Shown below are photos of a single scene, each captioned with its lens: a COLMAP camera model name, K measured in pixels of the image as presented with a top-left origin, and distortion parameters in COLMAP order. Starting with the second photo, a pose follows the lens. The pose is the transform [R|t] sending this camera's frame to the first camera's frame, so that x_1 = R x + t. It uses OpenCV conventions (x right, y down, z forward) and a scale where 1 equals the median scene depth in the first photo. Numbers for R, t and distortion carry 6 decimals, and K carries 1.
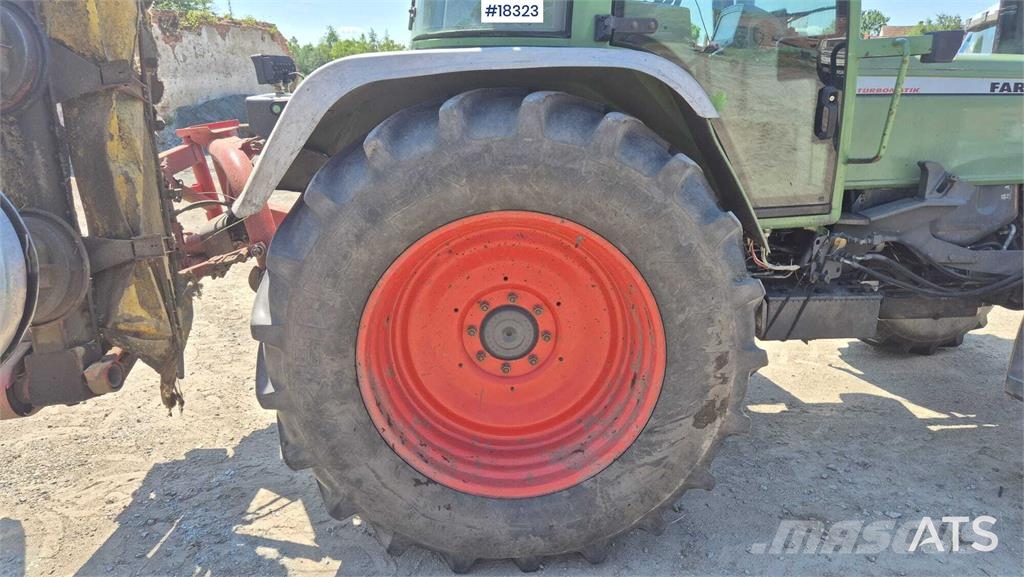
lens RADIAL K [[688.5, 0, 505.2], [0, 688.5, 280.9], [0, 0, 1]] dist [0.077587, -0.066317]
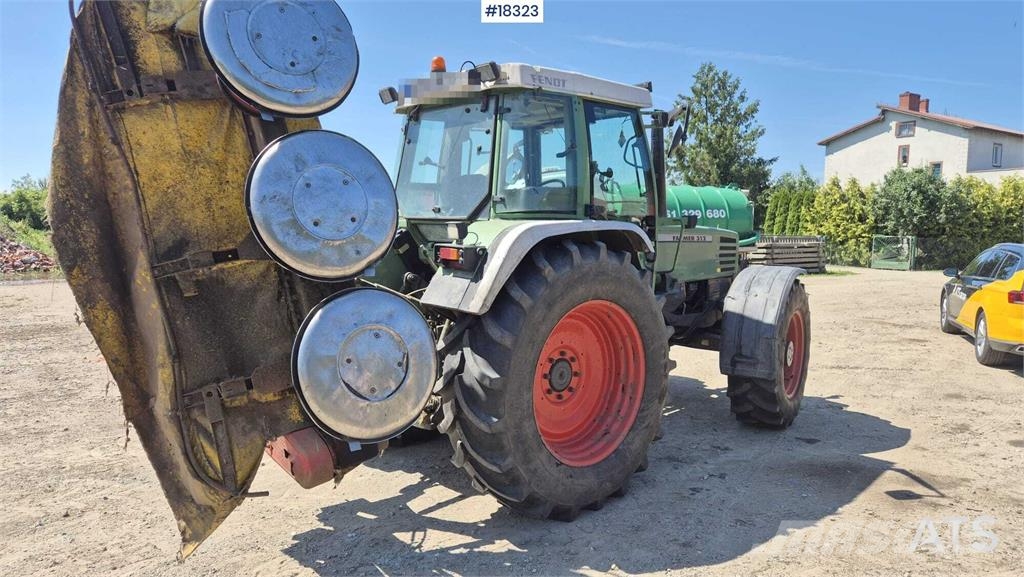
lens RADIAL K [[688.4, 0, 515.0], [0, 688.4, 283.9], [0, 0, 1]] dist [0.081121, -0.067750]
pose [[0.759620, -0.047542, 0.648627, -1.250295], [0.174304, 0.975721, -0.132613, 0.063976], [-0.626574, 0.213794, 0.749464, -0.289475]]
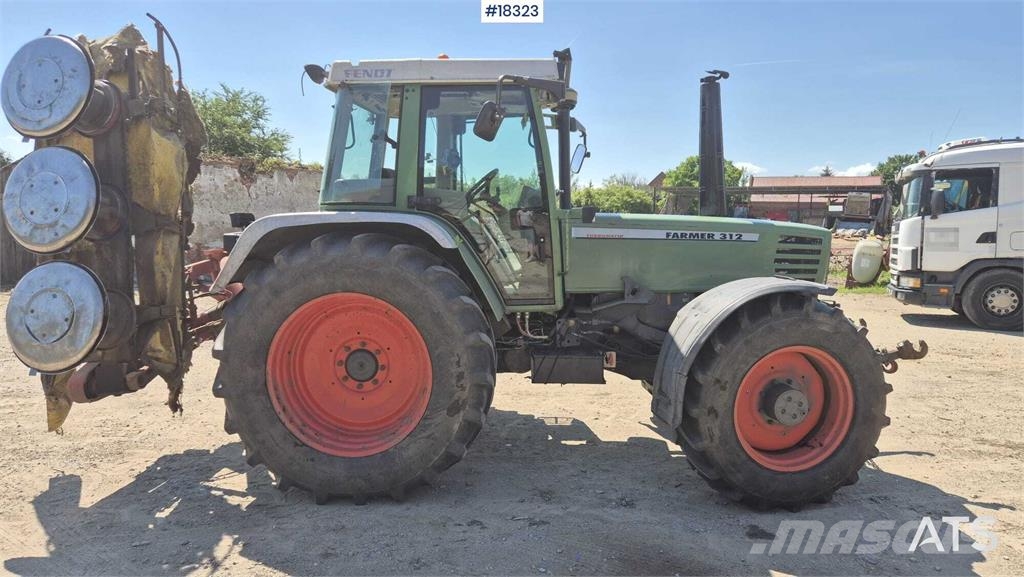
lens RADIAL K [[689.2, 0, 515.7], [0, 689.2, 282.7], [0, 0, 1]] dist [0.062426, -0.035866]
pose [[0.996838, 0.021515, -0.076494, 0.549612], [-0.034936, 0.983281, -0.178711, 0.177137], [0.071370, 0.180819, 0.980924, -0.767388]]
